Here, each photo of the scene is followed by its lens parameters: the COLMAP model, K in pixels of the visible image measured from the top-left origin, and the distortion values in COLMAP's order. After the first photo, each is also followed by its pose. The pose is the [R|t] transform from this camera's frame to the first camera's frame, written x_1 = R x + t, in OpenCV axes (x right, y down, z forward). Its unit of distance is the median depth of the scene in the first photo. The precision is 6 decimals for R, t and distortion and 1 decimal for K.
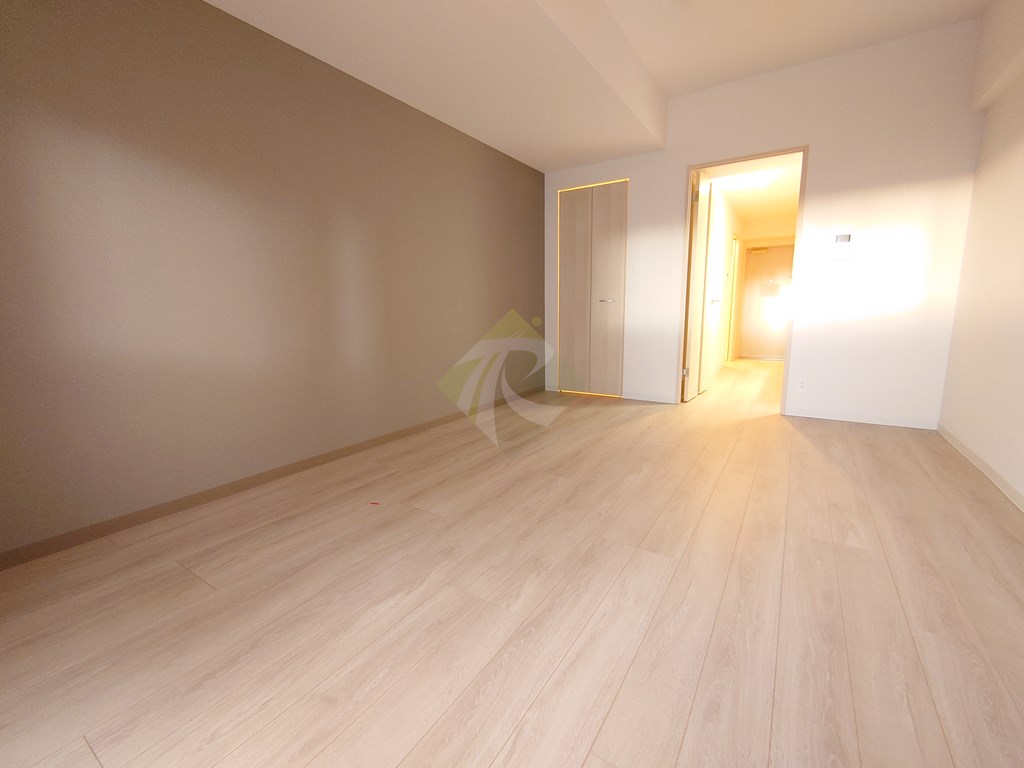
lens RADIAL K [[440.1, 0, 517.0], [0, 440.1, 384.4], [0, 0, 1]] dist [-0.001278, -0.000671]
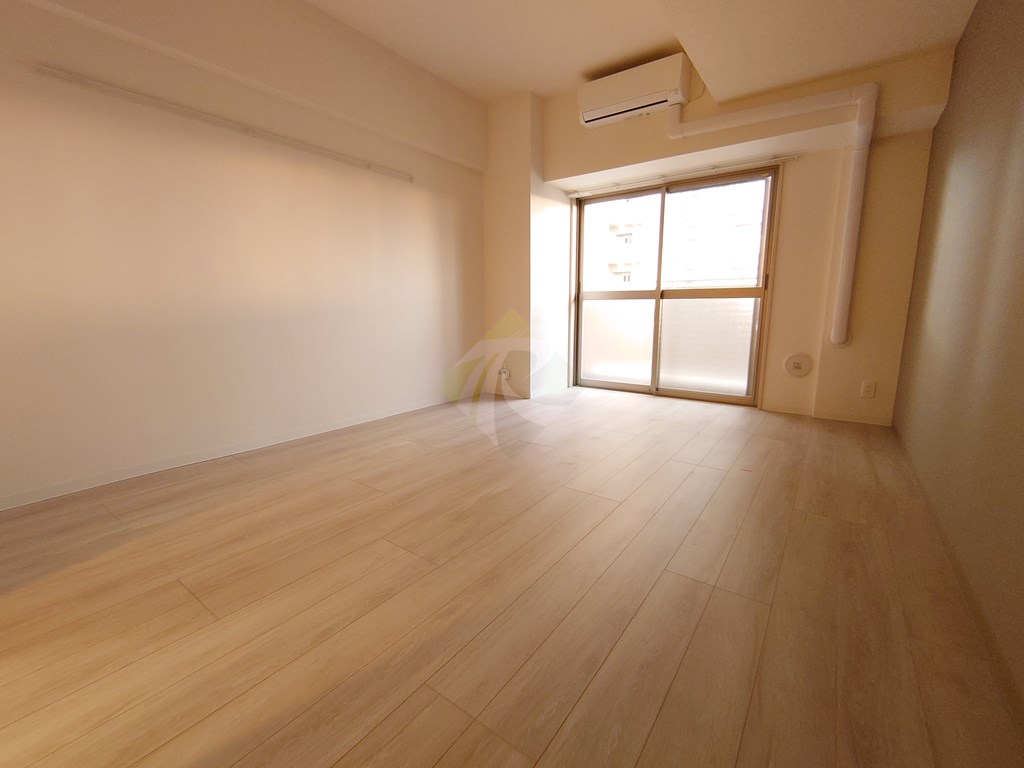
lens RADIAL K [[440.1, 0, 510.0], [0, 440.1, 379.5], [0, 0, 1]] dist [-0.001278, -0.000671]
pose [[-0.997888, 0.004101, 0.064823, 0.247788], [0.025241, 0.944047, 0.328843, -0.394214], [-0.059848, 0.329785, -0.942157, 2.379456]]
